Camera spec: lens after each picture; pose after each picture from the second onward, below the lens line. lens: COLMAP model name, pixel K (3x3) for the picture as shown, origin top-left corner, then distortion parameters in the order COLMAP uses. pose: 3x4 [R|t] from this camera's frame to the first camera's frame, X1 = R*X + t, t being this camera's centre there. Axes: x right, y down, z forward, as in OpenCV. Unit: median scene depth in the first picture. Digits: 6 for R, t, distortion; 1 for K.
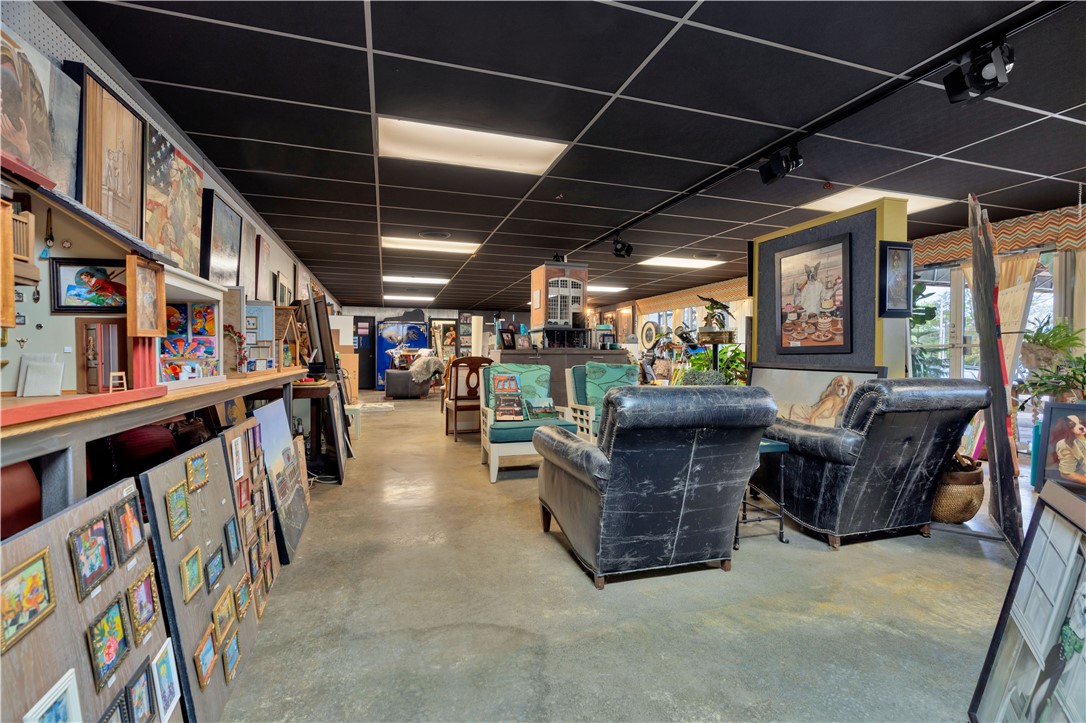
lens RADIAL K [[489.9, 0, 544.1], [0, 489.9, 363.5], [0, 0, 1]] dist [-0.013509, 0.006445]
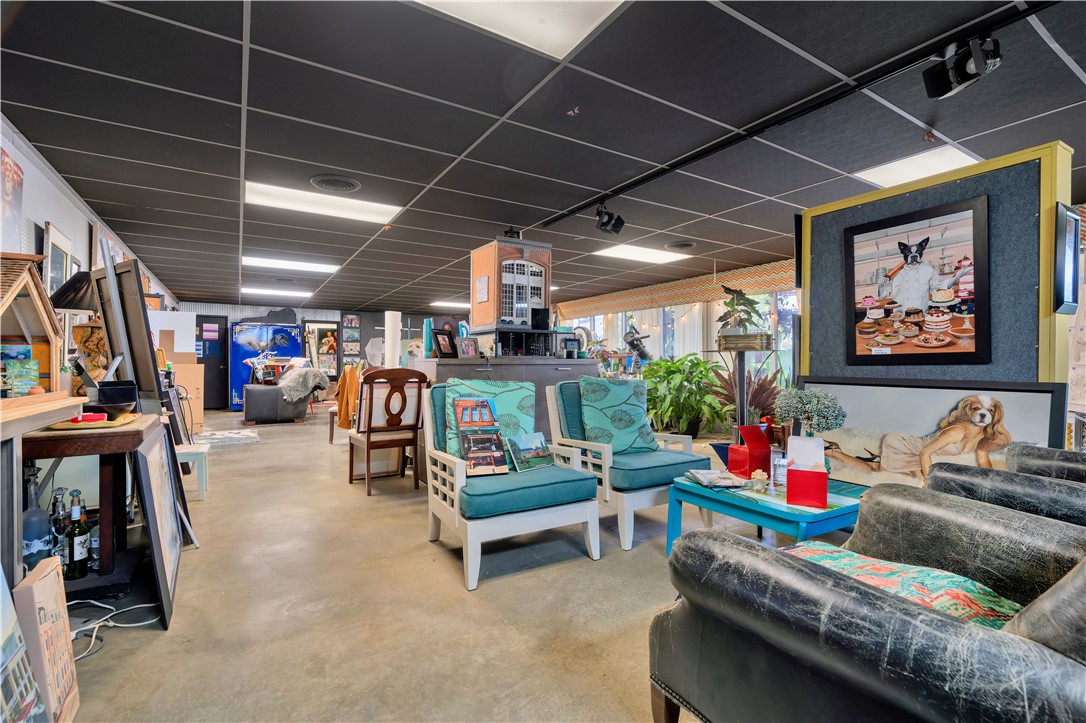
lens RADIAL K [[489.9, 0, 544.1], [0, 489.9, 363.5], [0, 0, 1]] dist [-0.013509, 0.006445]
pose [[0.969378, -0.001540, 0.245567, -0.109609], [0.006243, 0.999812, -0.018374, -0.007243], [-0.245492, 0.019345, 0.969206, 0.284171]]
